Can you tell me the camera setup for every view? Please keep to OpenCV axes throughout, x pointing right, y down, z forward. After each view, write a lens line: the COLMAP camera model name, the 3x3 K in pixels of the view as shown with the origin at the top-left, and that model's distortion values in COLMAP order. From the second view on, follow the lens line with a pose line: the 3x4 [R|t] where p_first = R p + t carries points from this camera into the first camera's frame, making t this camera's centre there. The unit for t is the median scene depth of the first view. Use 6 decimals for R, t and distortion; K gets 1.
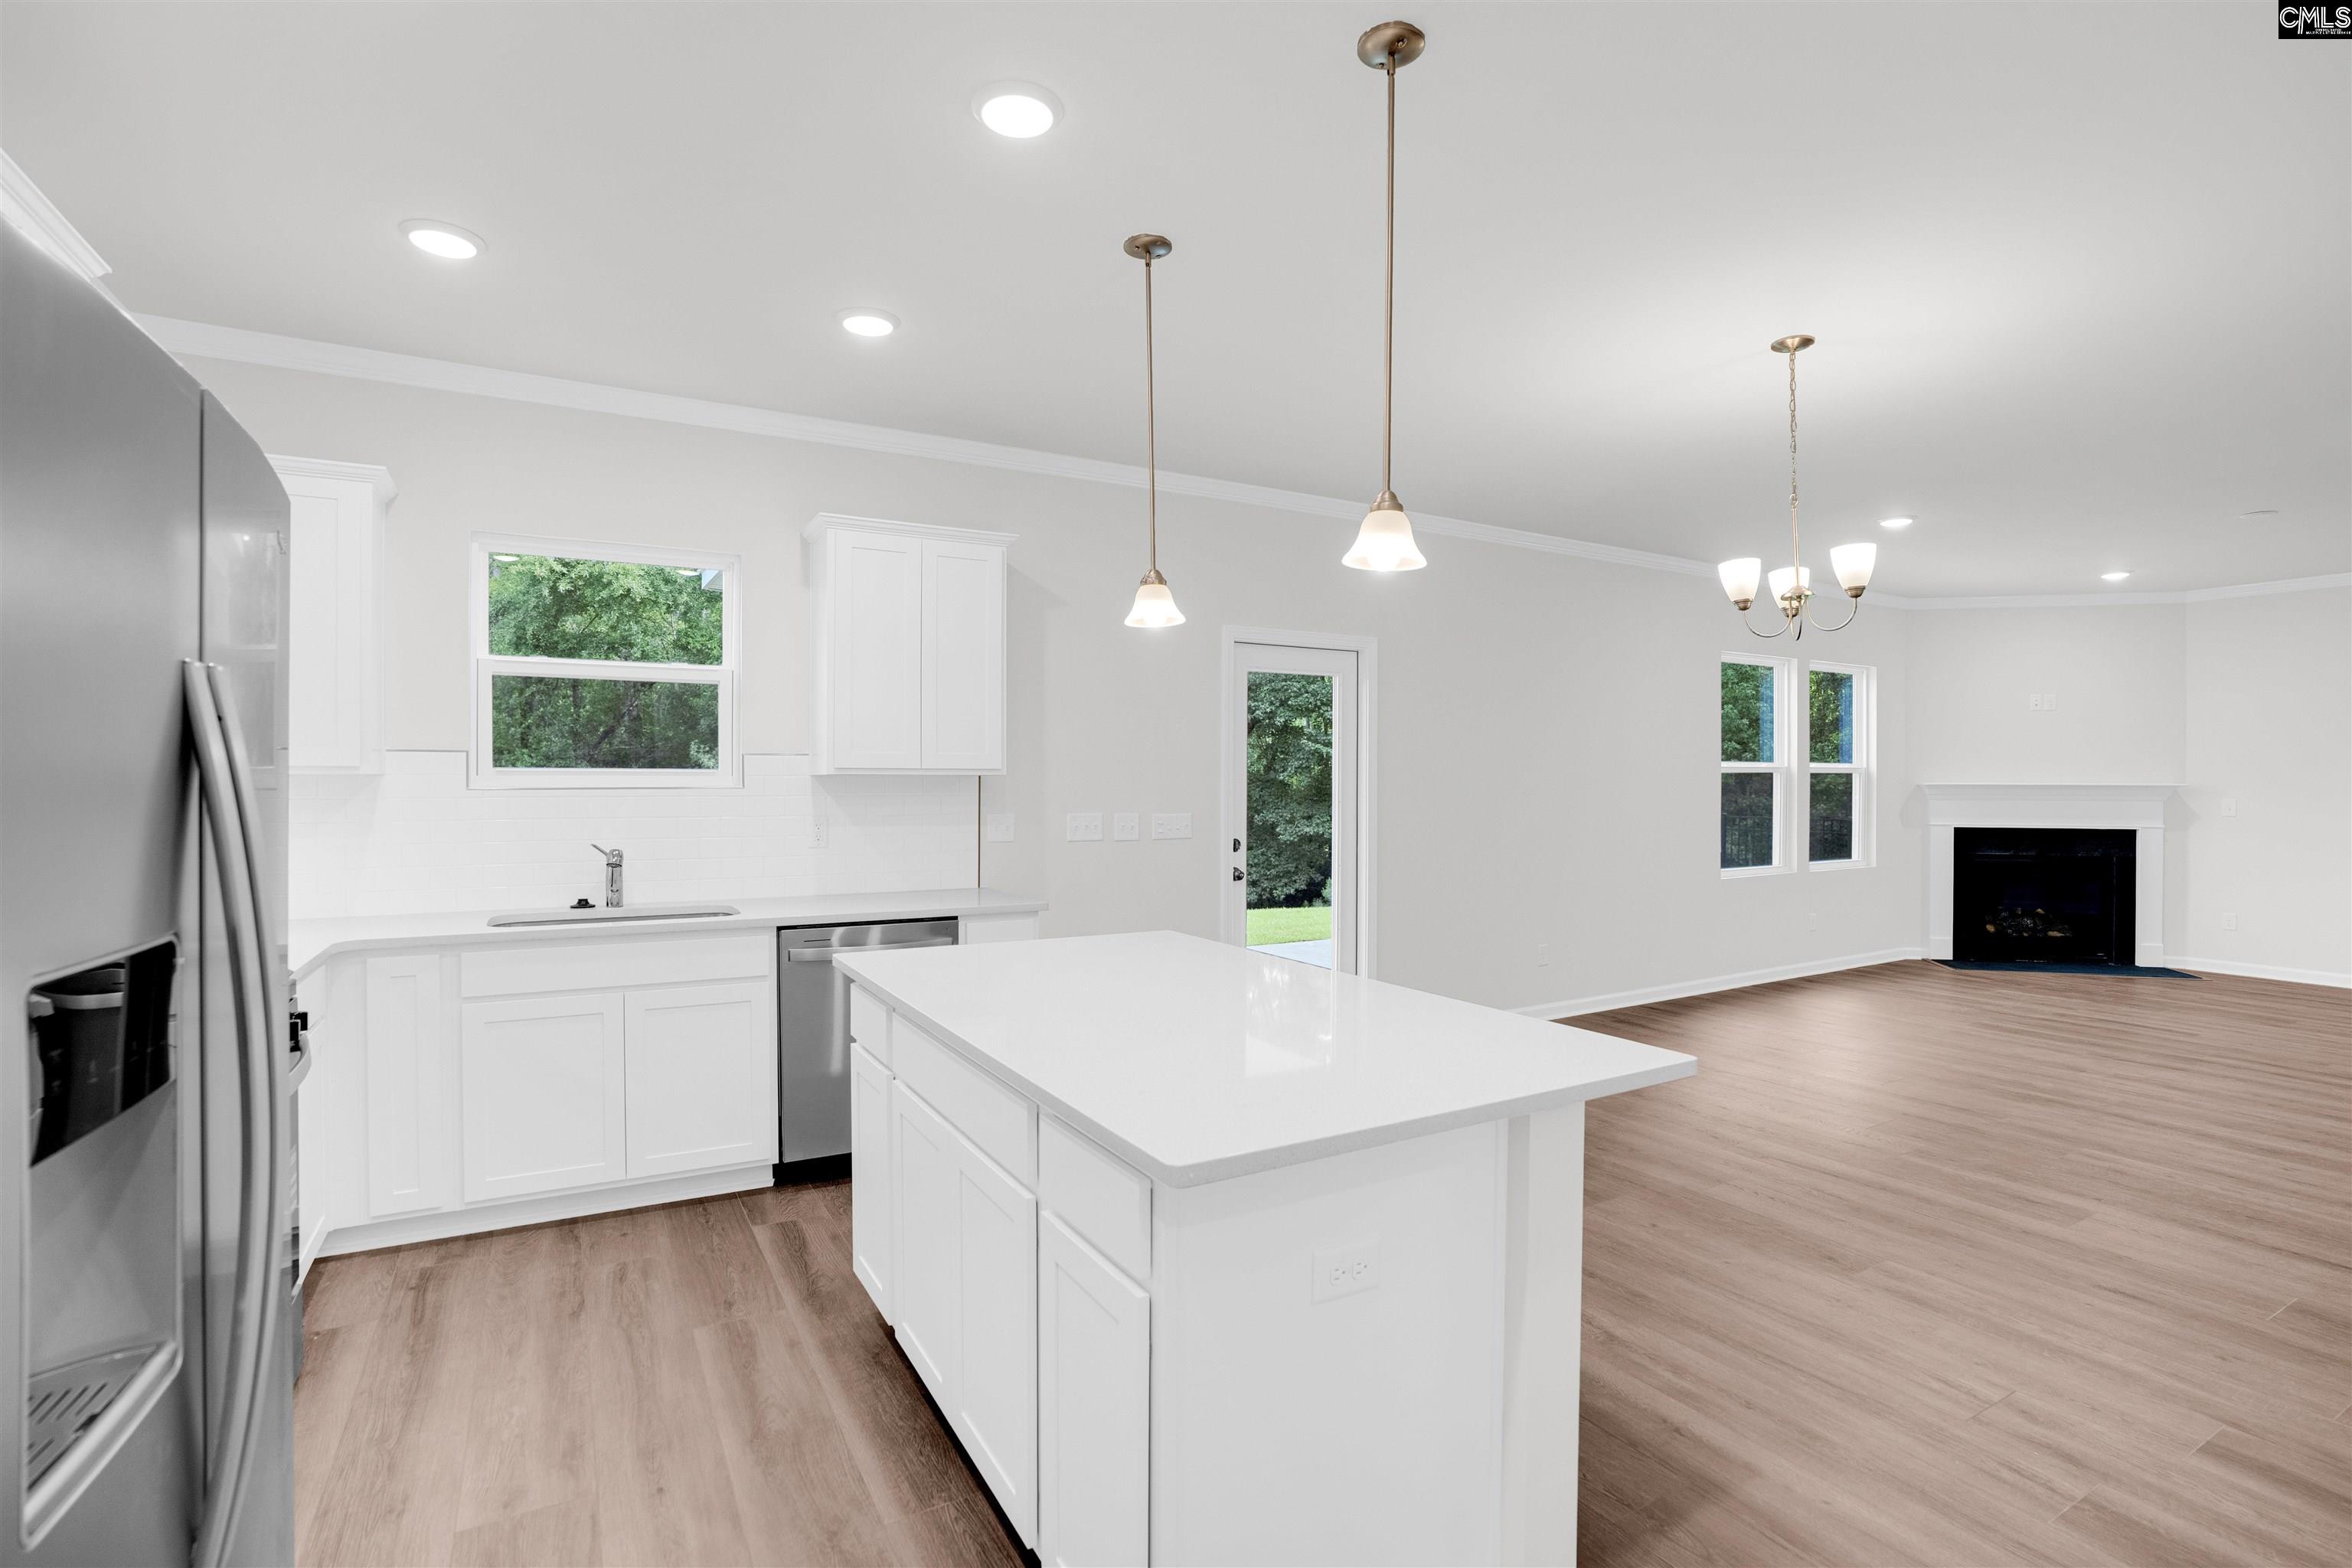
lens RADIAL K [[1113.9, 0, 1204.9], [0, 1113.9, 799.8], [0, 0, 1]] dist [-0.041788, 0.009966]
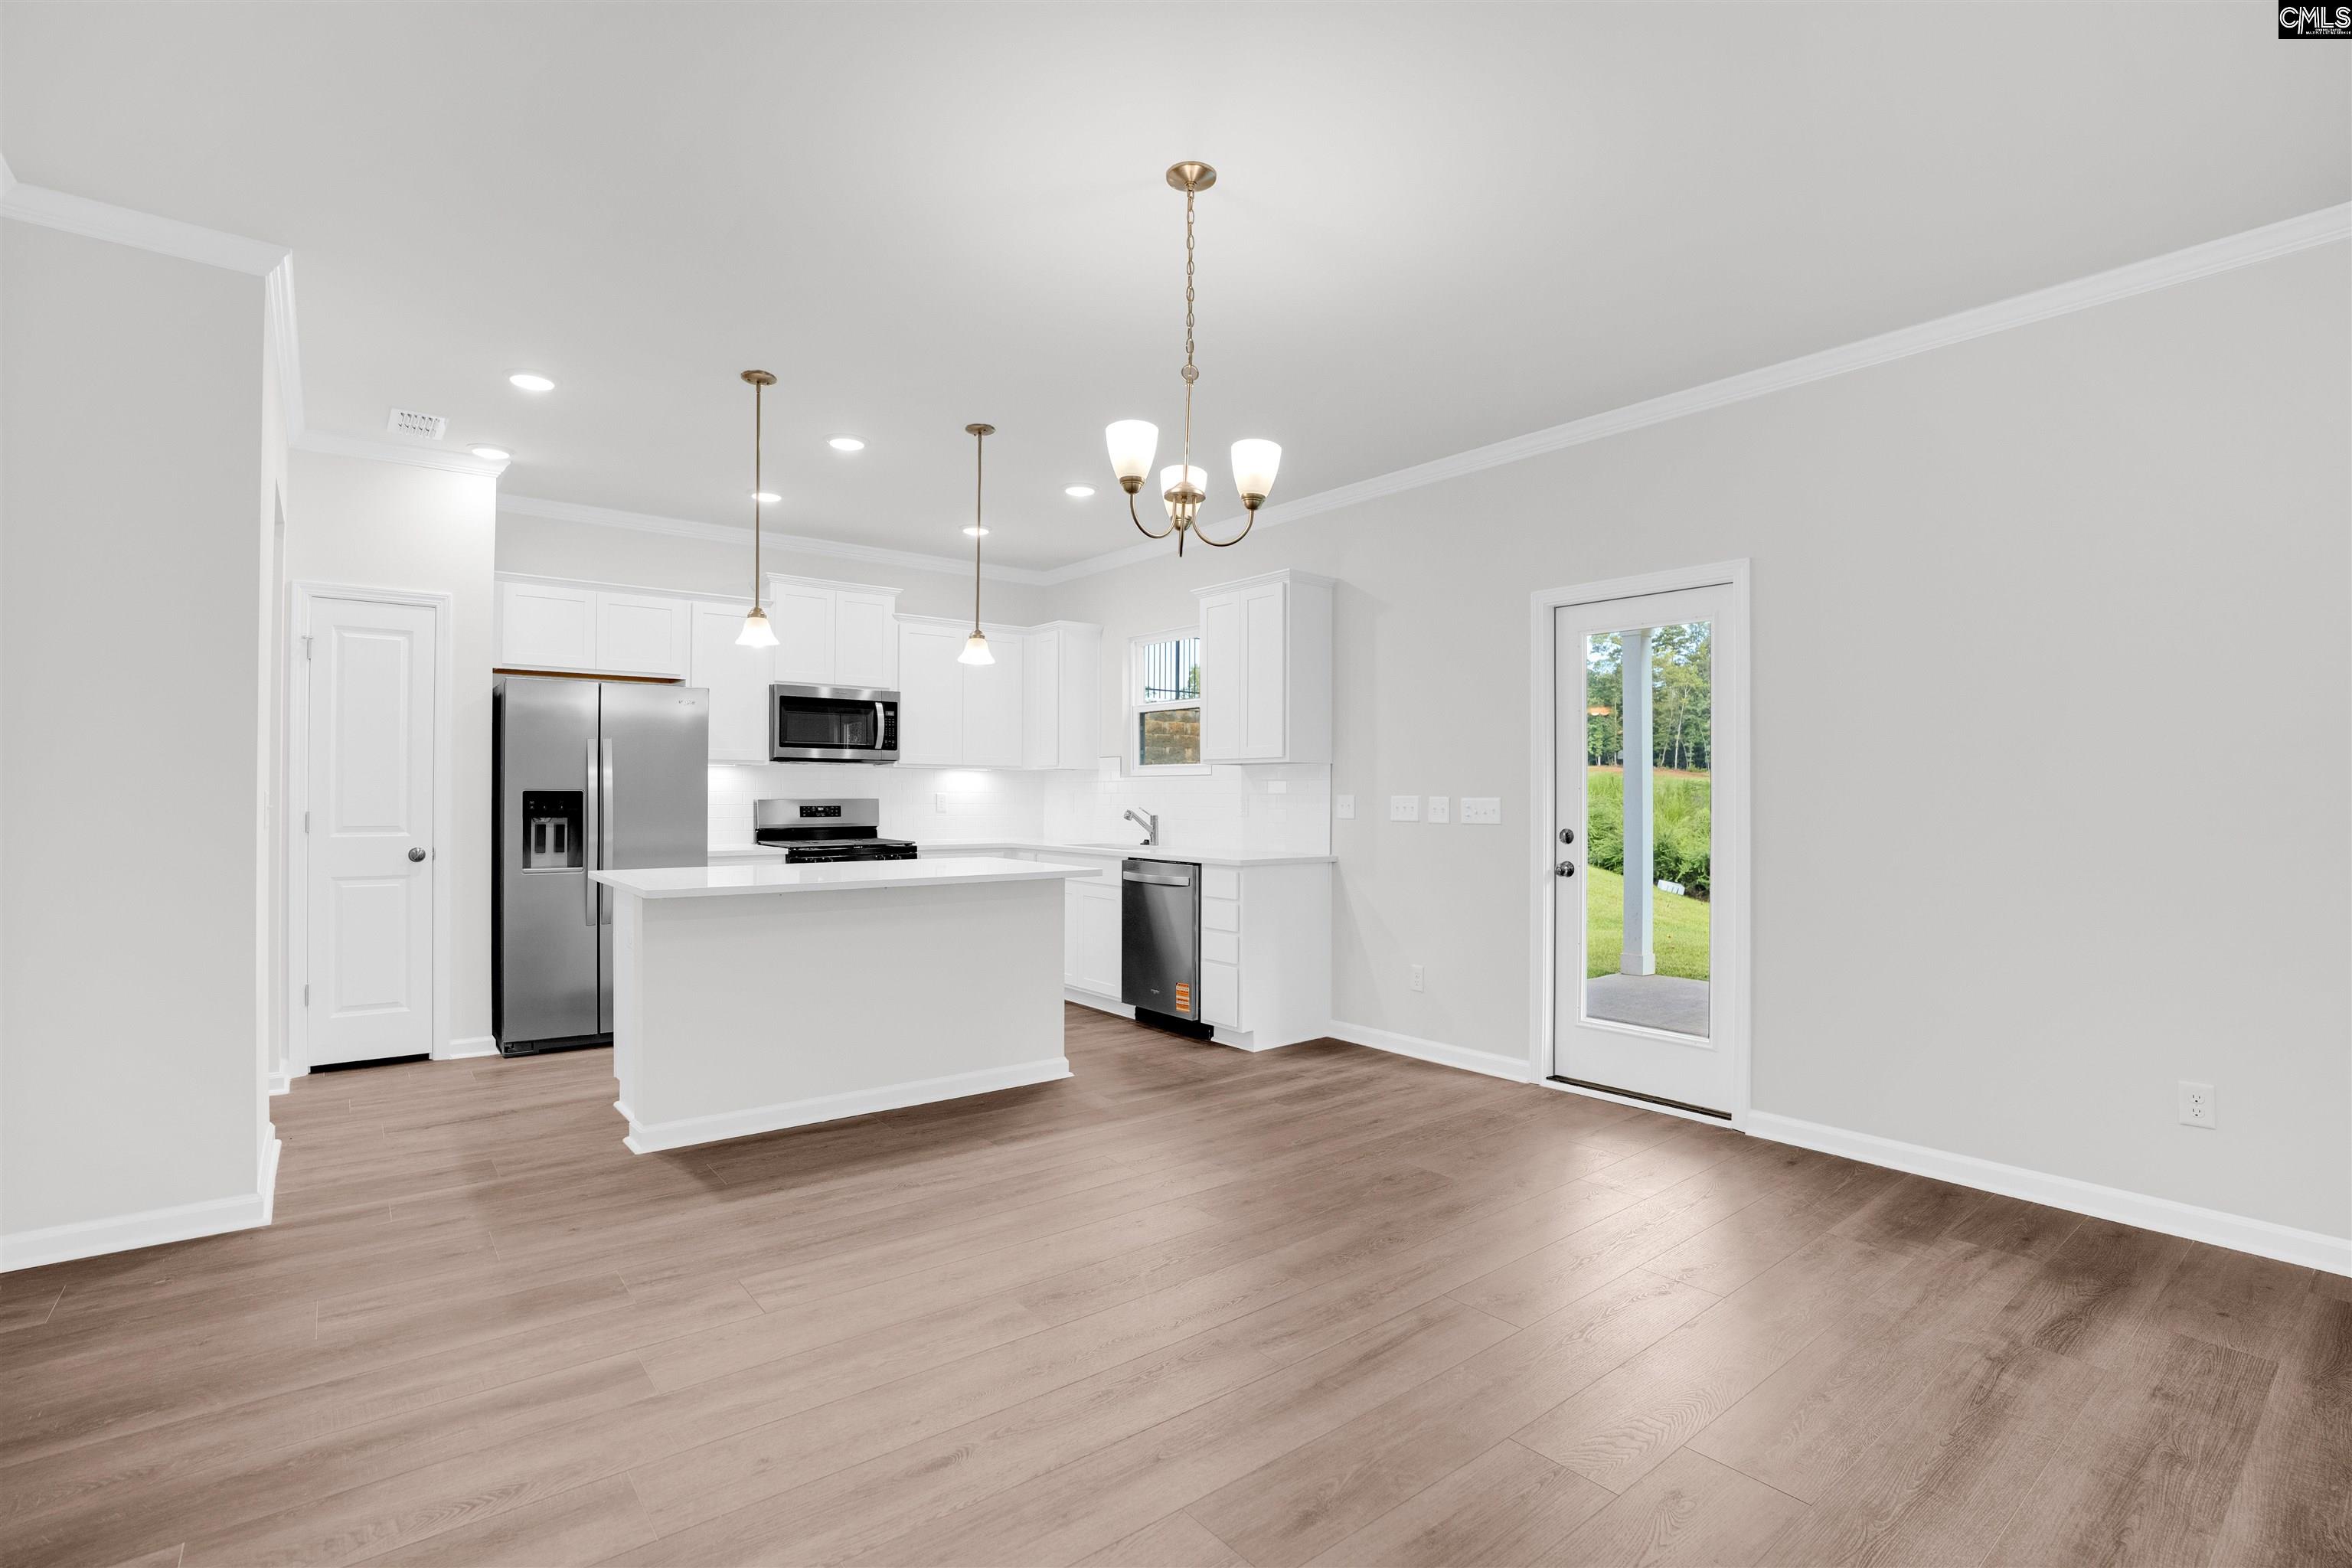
lens RADIAL K [[1072.0, 0, 1087.1], [0, 1072.0, 817.2], [0, 0, 1]] dist [-0.047196, 0.013098]
pose [[0.084320, 0.017057, -0.996293, 1.322667], [-0.020032, 0.999680, 0.015420, 0.033719], [0.996237, 0.018657, 0.084635, 0.899879]]
